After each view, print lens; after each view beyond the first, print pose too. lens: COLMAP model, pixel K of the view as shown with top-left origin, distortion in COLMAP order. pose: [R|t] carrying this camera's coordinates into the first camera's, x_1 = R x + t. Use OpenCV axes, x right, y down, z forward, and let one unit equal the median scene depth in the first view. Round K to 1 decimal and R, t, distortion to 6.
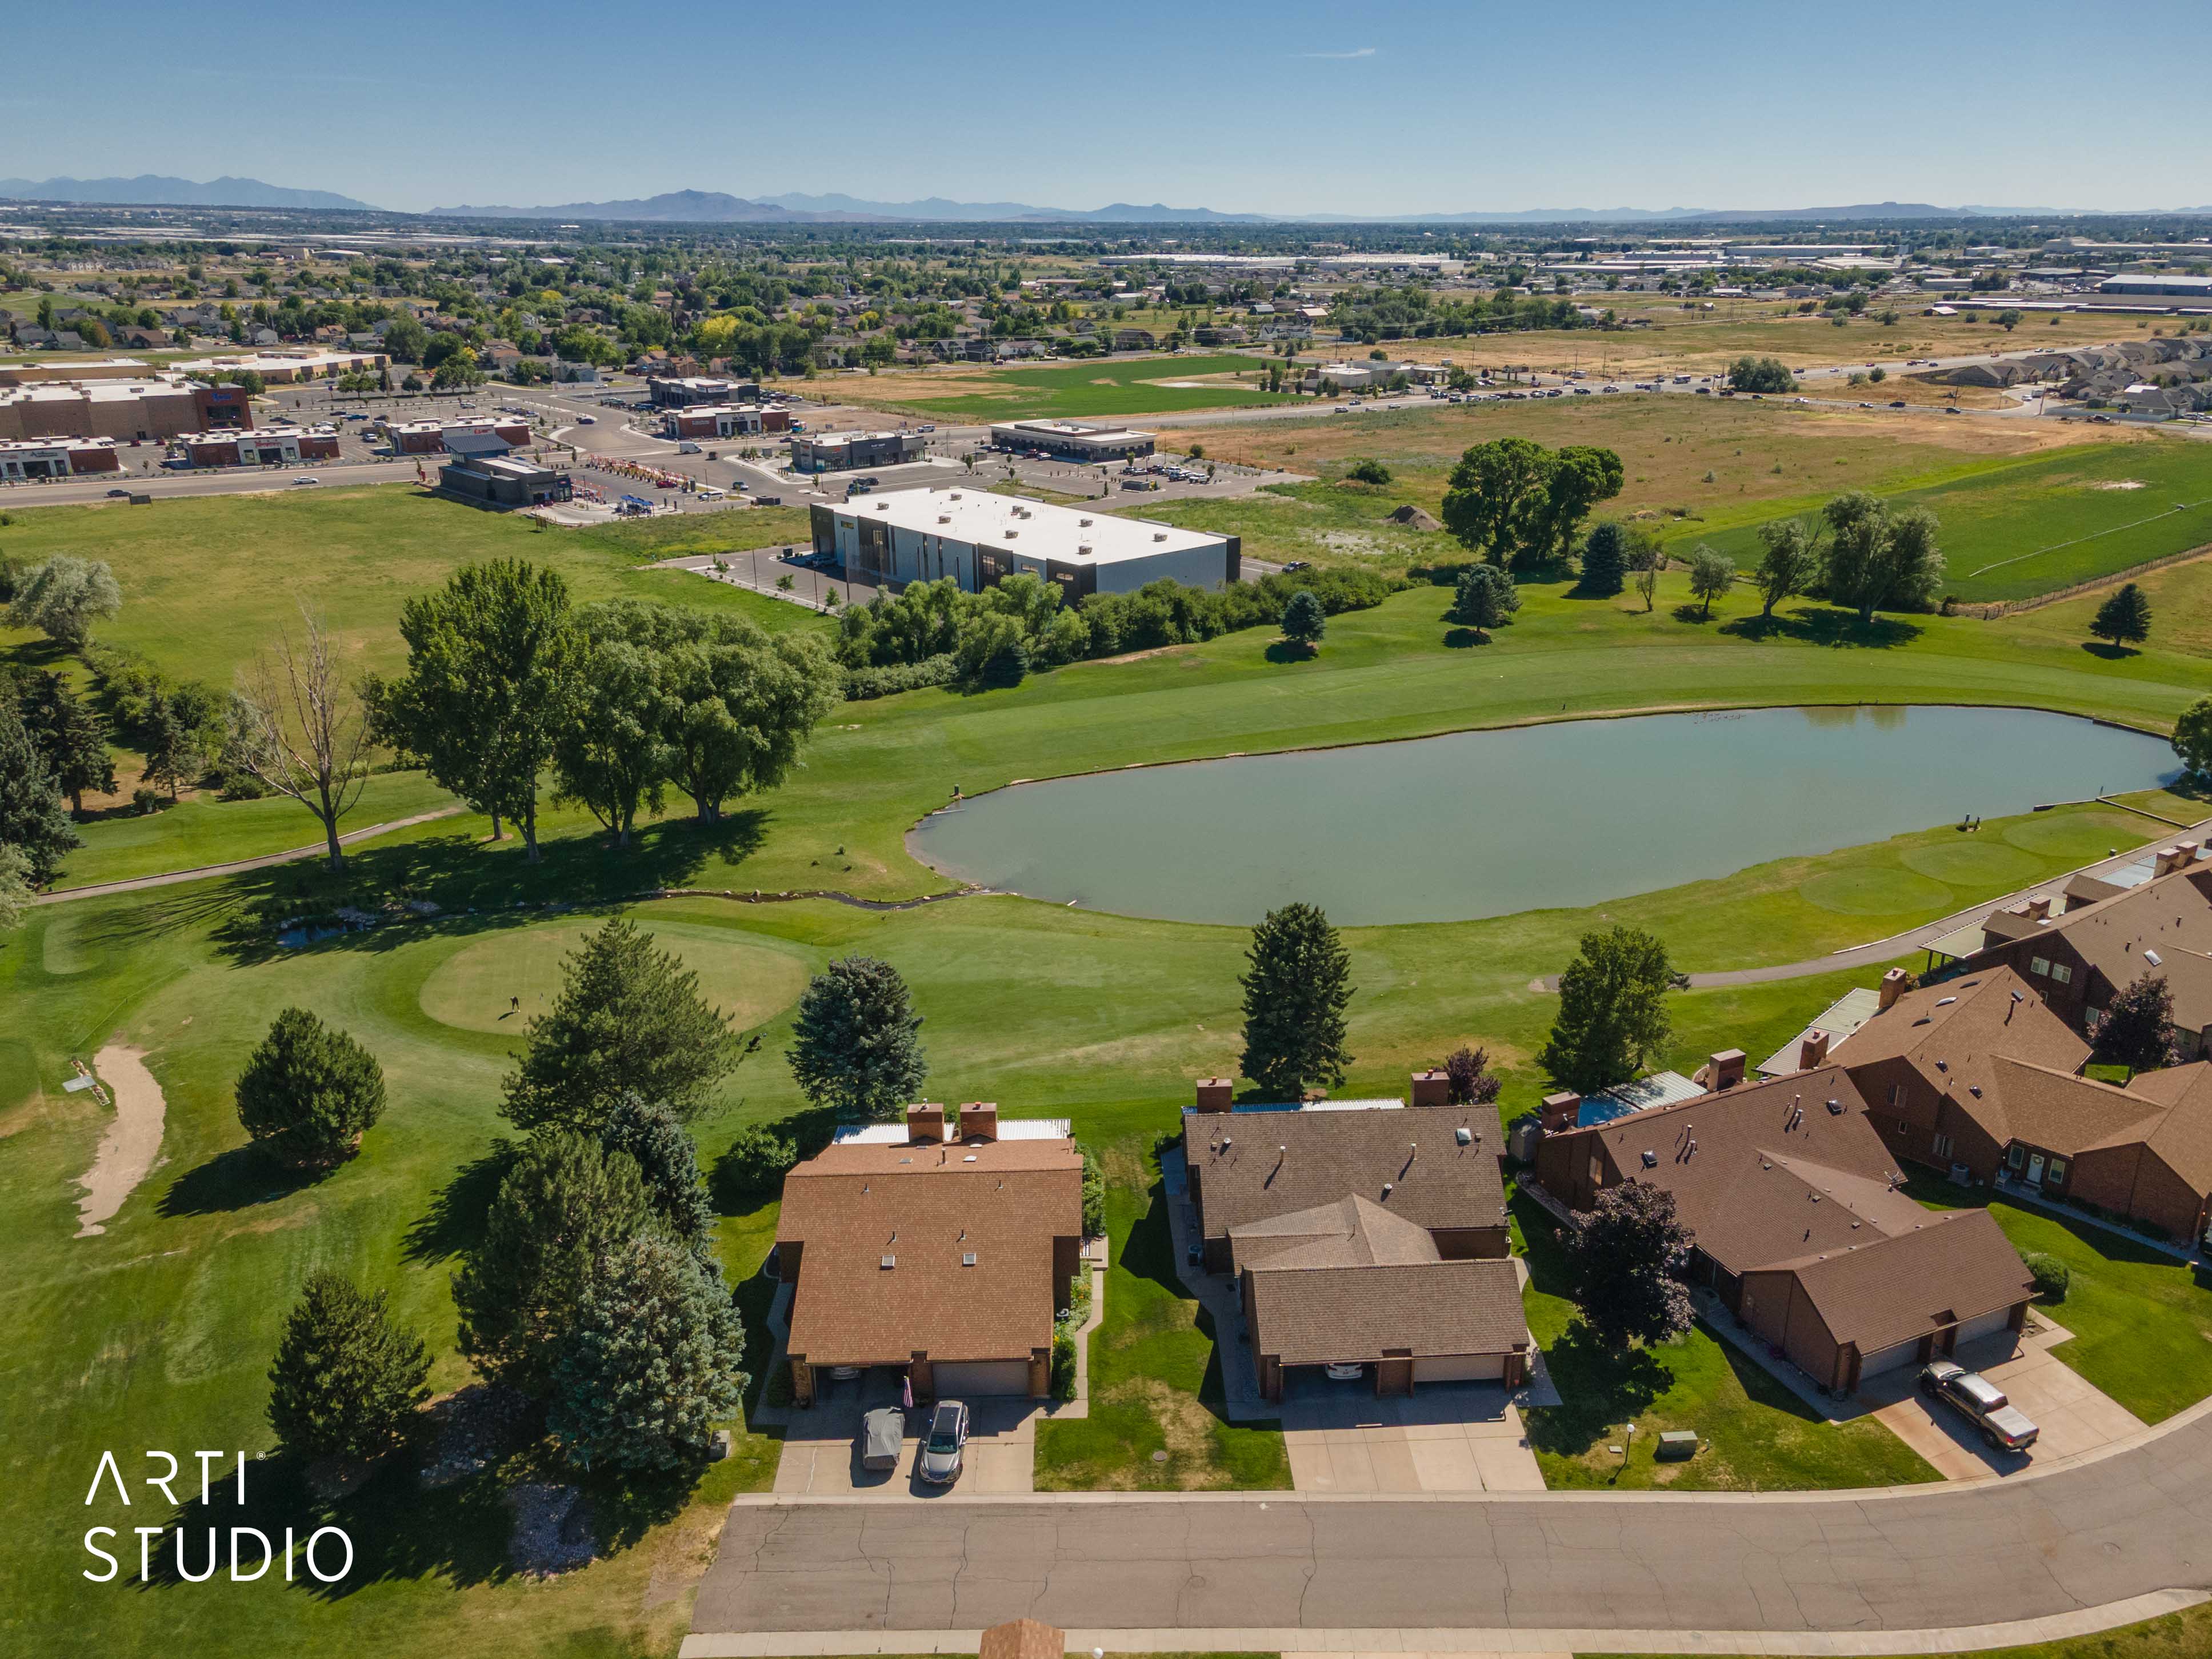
lens RADIAL K [[1655.5, 0, 1162.0], [0, 1655.5, 898.7], [0, 0, 1]] dist [0.040420, 0.015000]
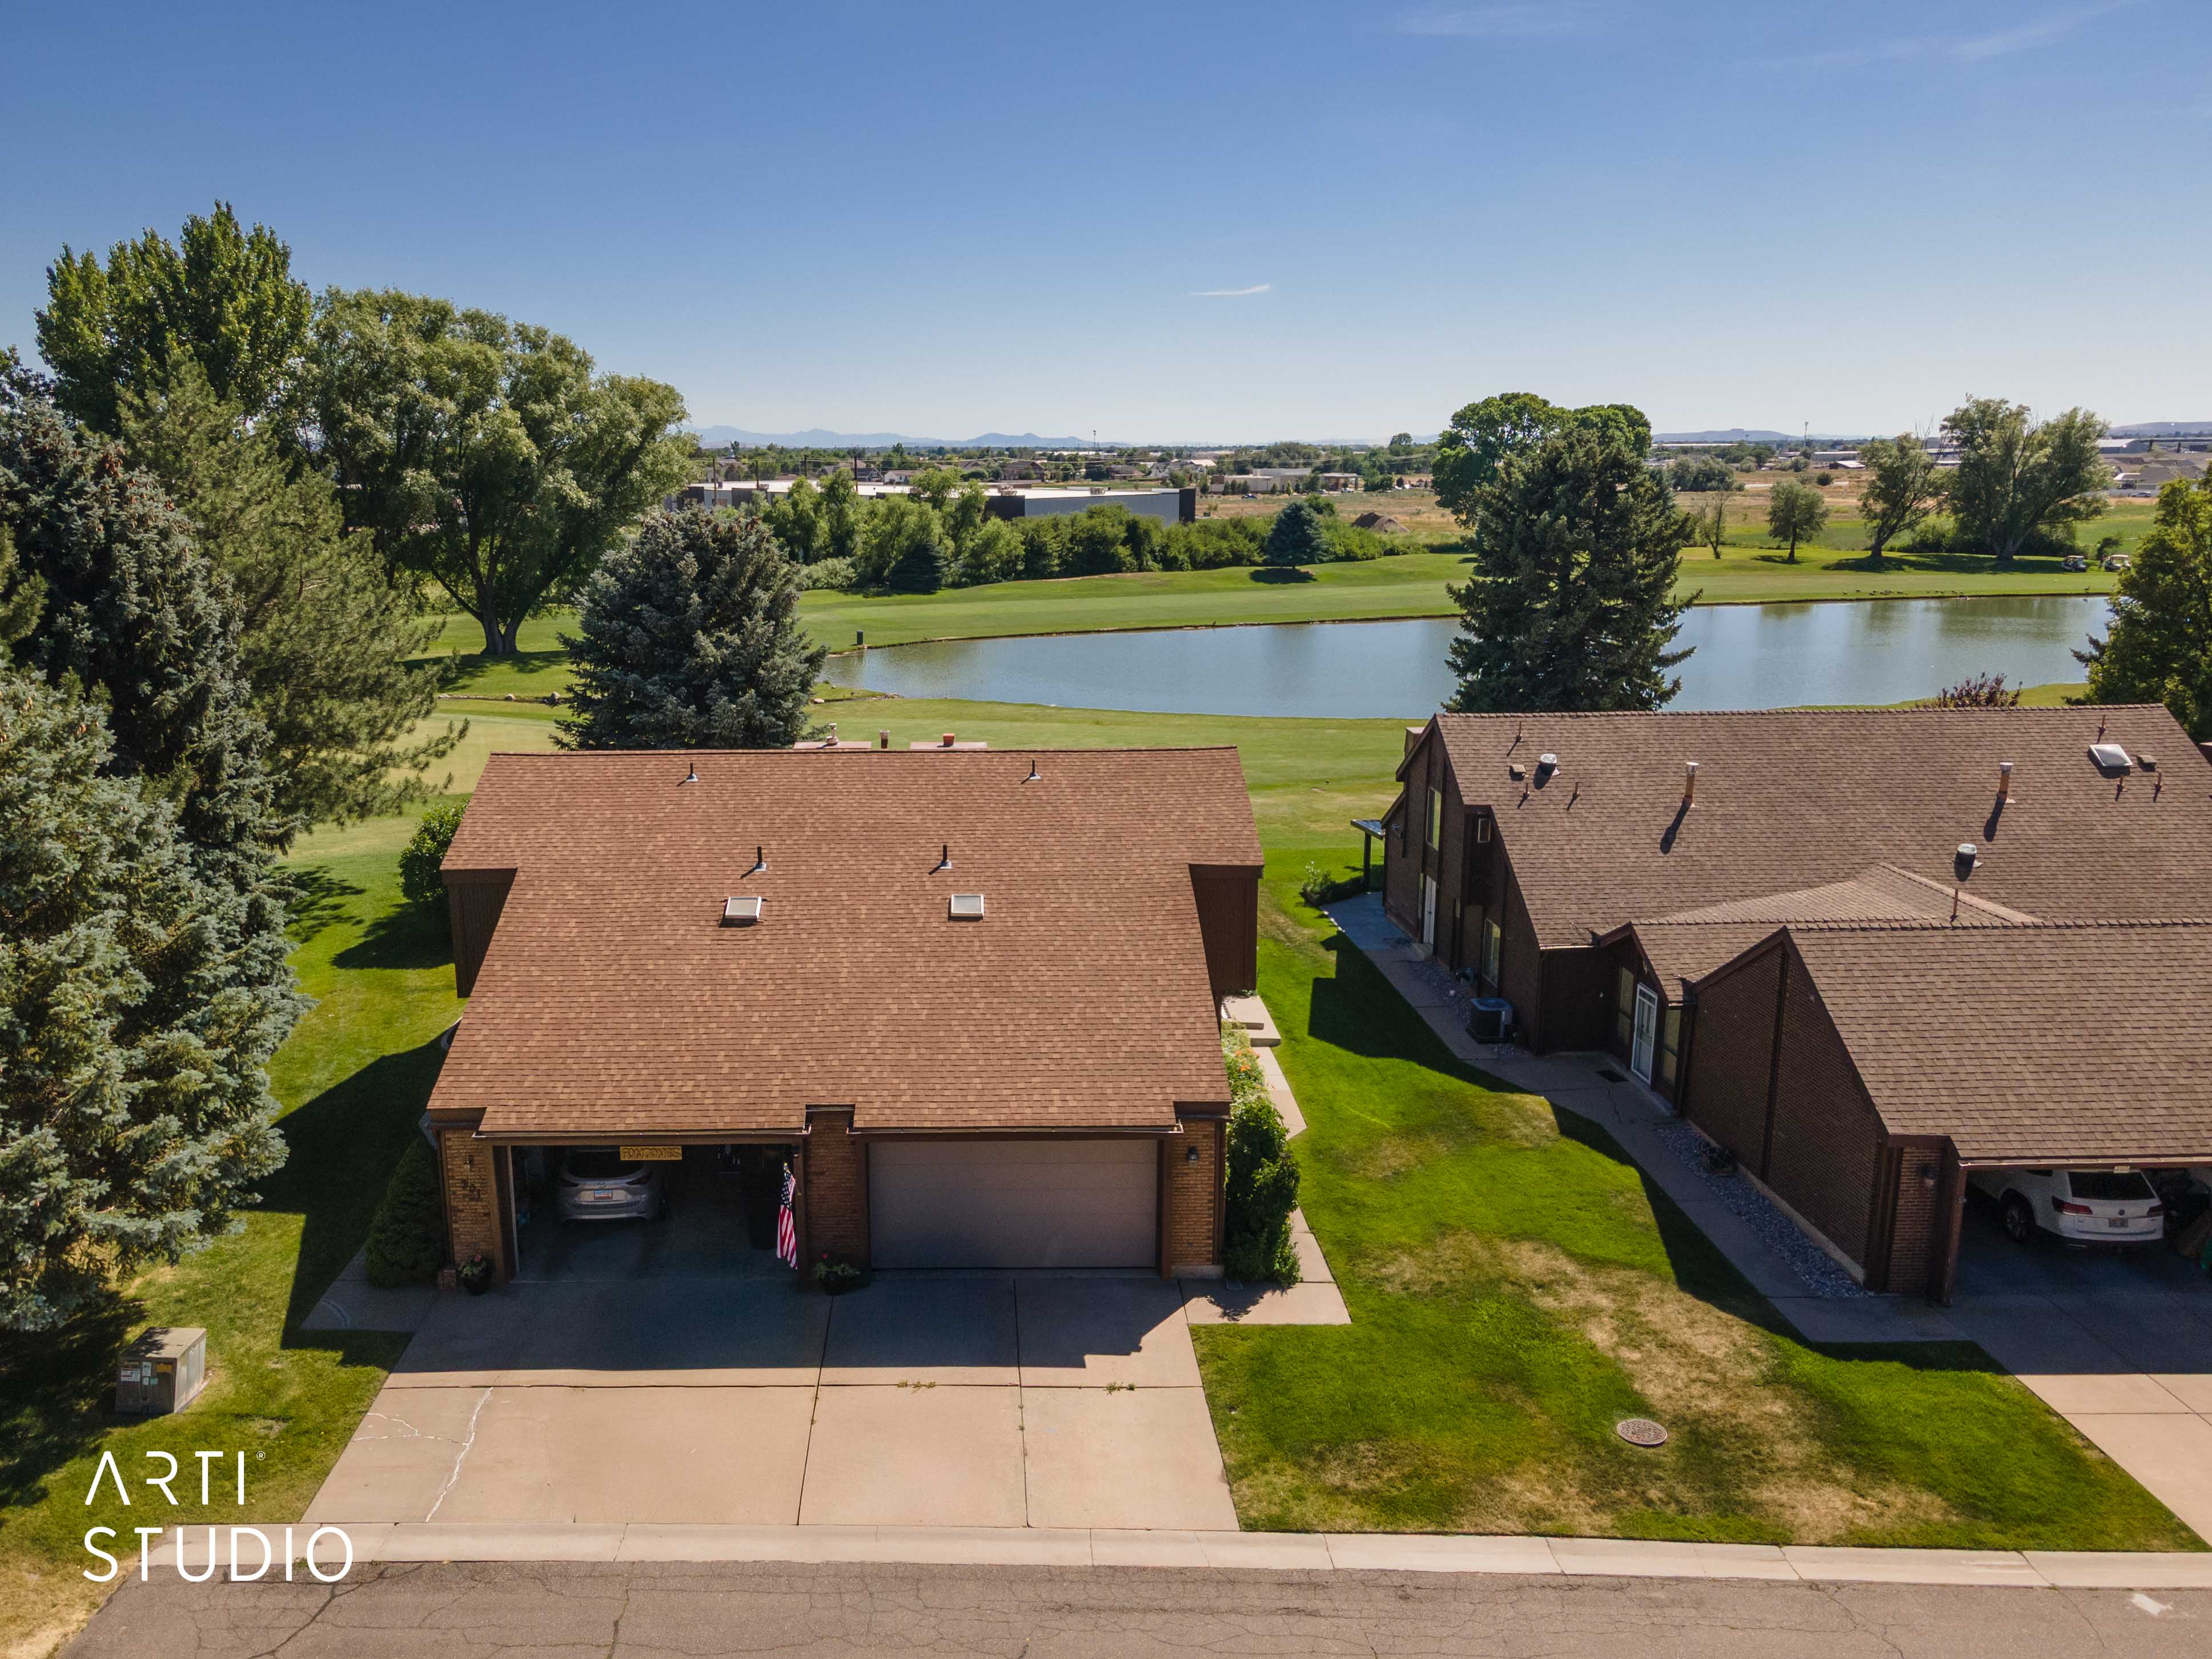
lens RADIAL K [[1645.8, 0, 989.4], [0, 1645.8, 854.1], [0, 0, 1]] dist [0.040261, 0.018363]
pose [[0.999695, -0.001842, -0.024611, -0.062355], [-0.002080, 0.987379, -0.158362, 0.160050], [0.024592, 0.158365, 0.987074, 0.392819]]
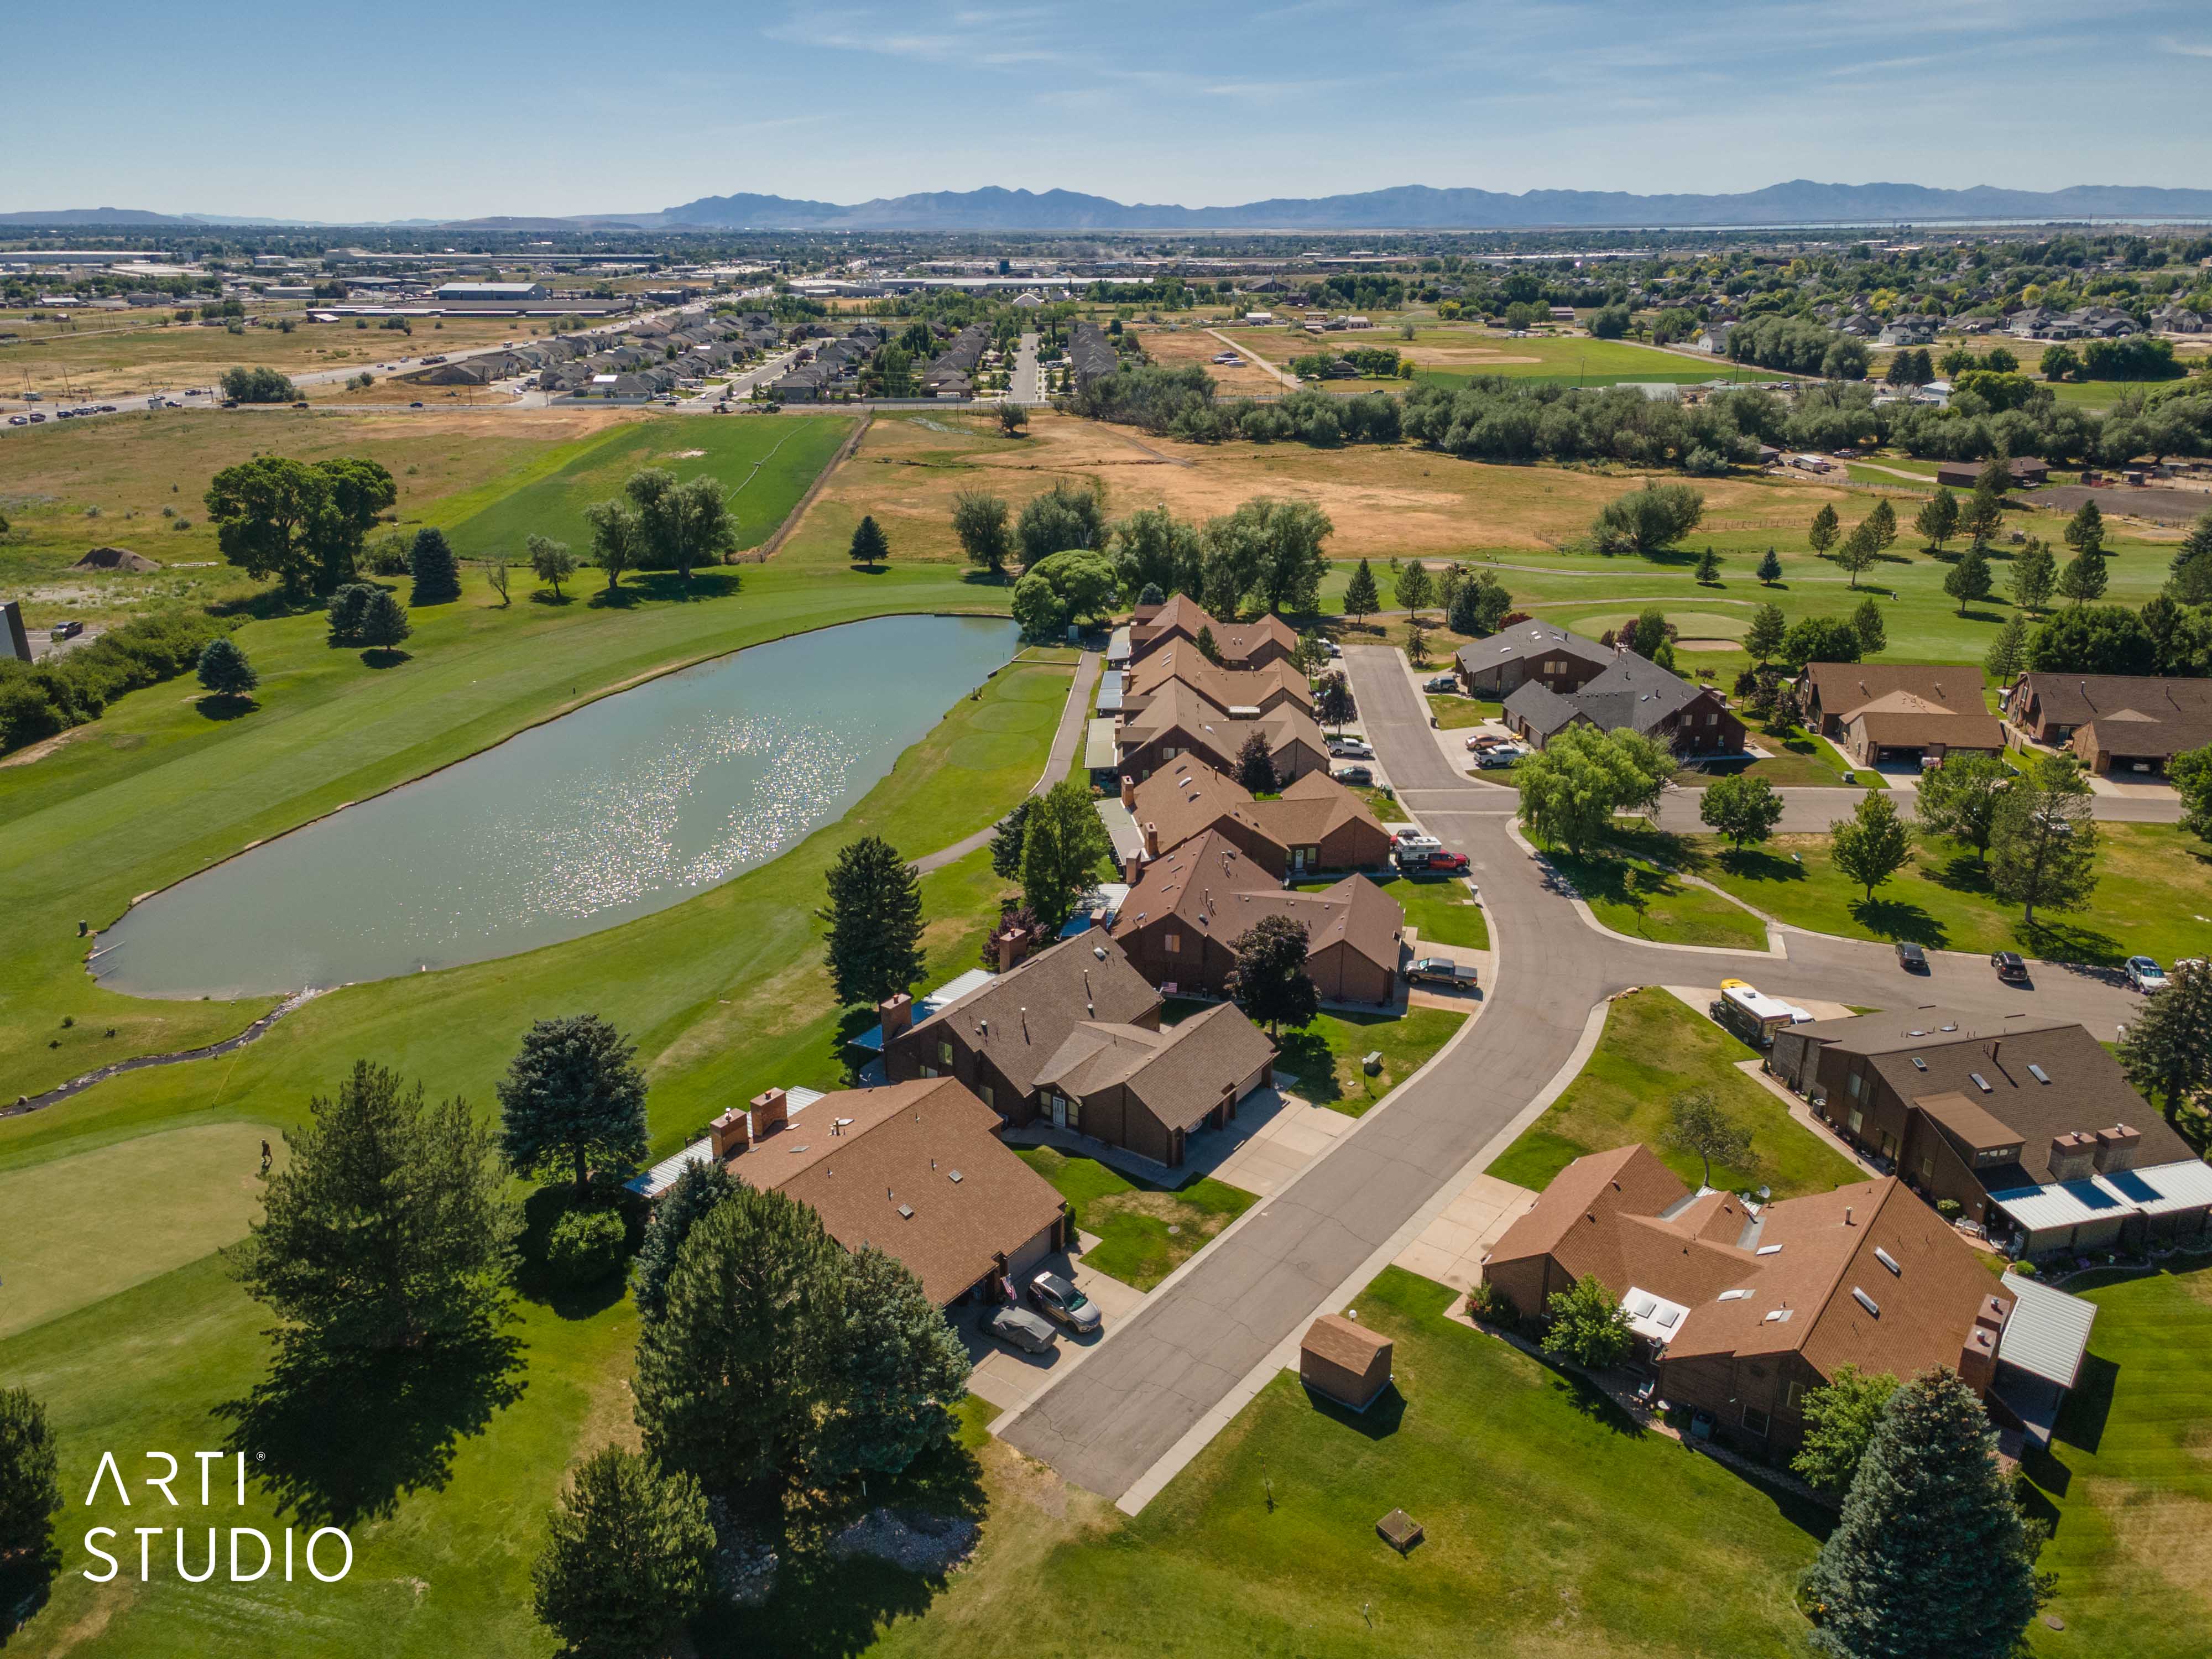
lens RADIAL K [[1645.8, 0, 1119.4], [0, 1645.8, 831.6], [0, 0, 1]] dist [0.040261, 0.018363]
pose [[0.611731, -0.278081, 0.740578, -0.483317], [0.305669, 0.946557, 0.102936, -0.046813], [-0.729624, 0.163403, 0.664039, 0.097191]]
